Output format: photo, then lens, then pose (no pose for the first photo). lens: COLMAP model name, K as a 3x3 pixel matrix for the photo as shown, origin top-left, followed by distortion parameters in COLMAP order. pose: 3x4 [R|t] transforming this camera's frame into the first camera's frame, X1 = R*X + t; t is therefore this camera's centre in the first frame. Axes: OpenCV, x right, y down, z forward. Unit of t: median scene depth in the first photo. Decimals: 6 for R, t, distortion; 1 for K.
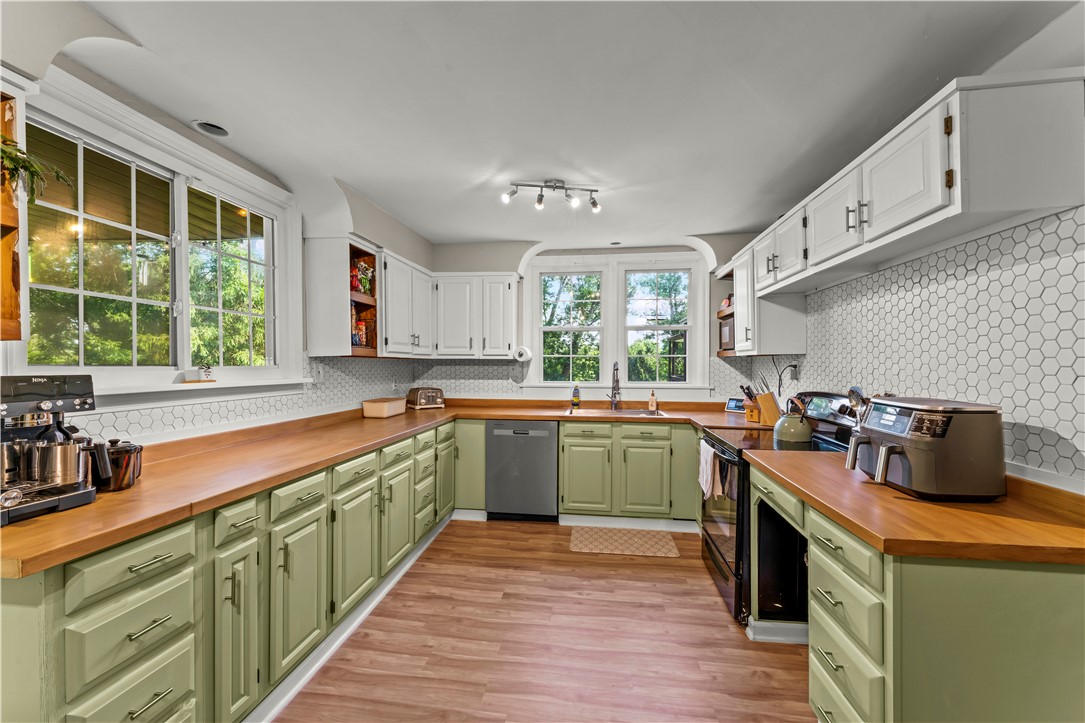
lens RADIAL K [[437.8, 0, 537.3], [0, 437.8, 364.2], [0, 0, 1]] dist [0.008438, -0.000565]
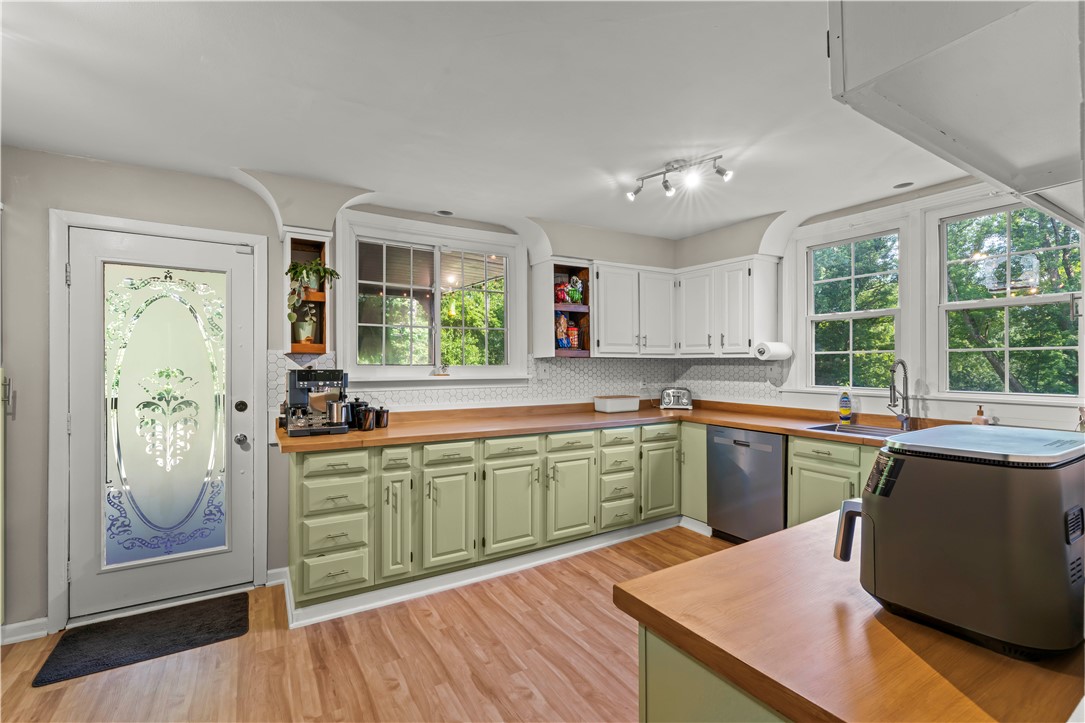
lens RADIAL K [[467.0, 0, 538.0], [0, 467.0, 361.2], [0, 0, 1]] dist [0.000839, -0.000297]
pose [[0.637474, -0.006912, -0.770441, 0.478815], [0.002456, 0.999973, -0.006939, 0.001104], [0.770468, 0.002531, 0.637474, 0.129877]]
